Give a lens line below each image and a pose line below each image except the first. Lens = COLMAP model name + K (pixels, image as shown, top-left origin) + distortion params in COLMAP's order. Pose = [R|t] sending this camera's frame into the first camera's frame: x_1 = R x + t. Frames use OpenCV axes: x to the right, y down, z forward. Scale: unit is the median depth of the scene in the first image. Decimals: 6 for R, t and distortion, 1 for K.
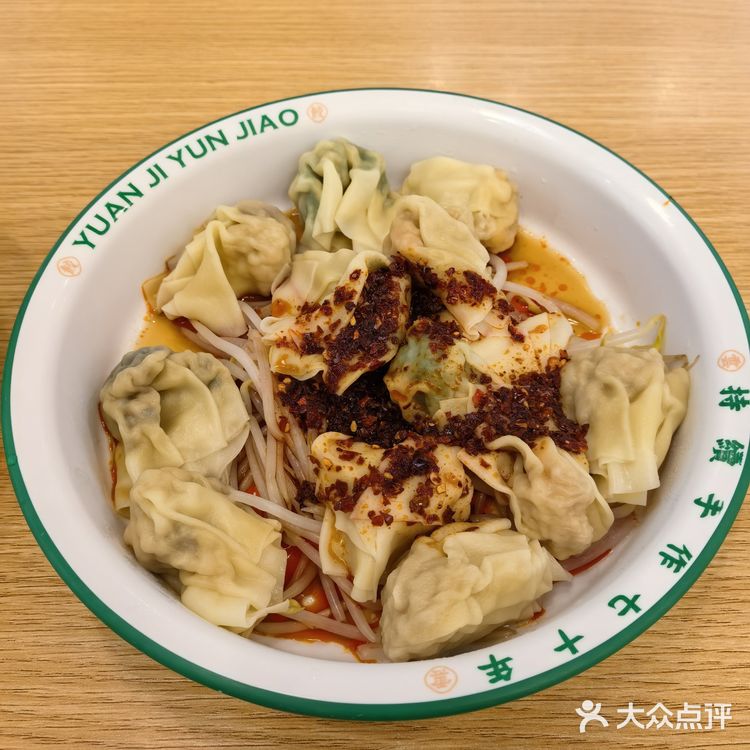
lens RADIAL K [[723.0, 0, 376.1], [0, 723.0, 374.5], [0, 0, 1]] dist [-0.004187, 0.000000]
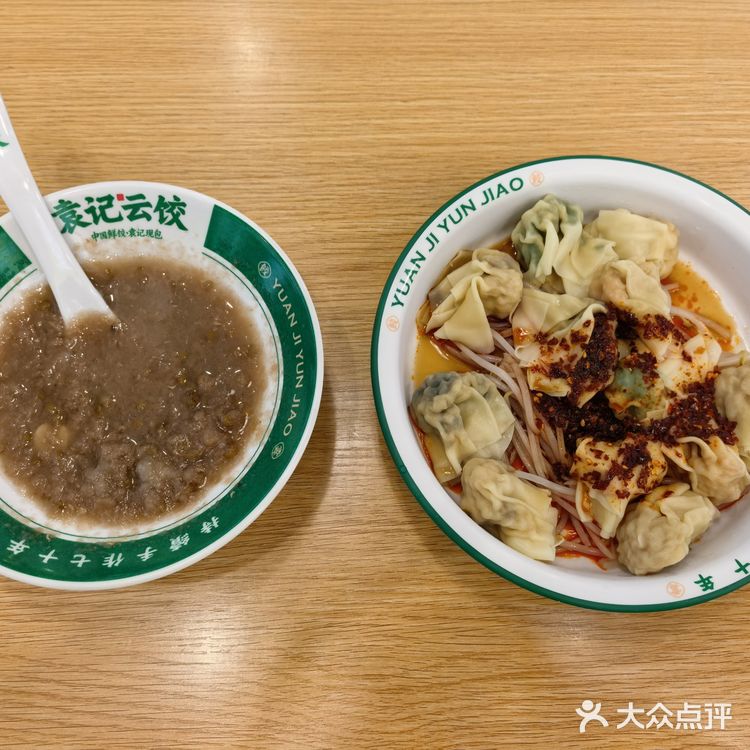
lens RADIAL K [[723.0, 0, 367.4], [0, 723.0, 354.2], [0, 0, 1]] dist [-0.004187, 0.000000]
pose [[0.998520, -0.031780, 0.044127, -0.543727], [0.019433, 0.966410, 0.256271, -0.465309], [-0.050789, -0.255035, 0.965597, -0.424628]]
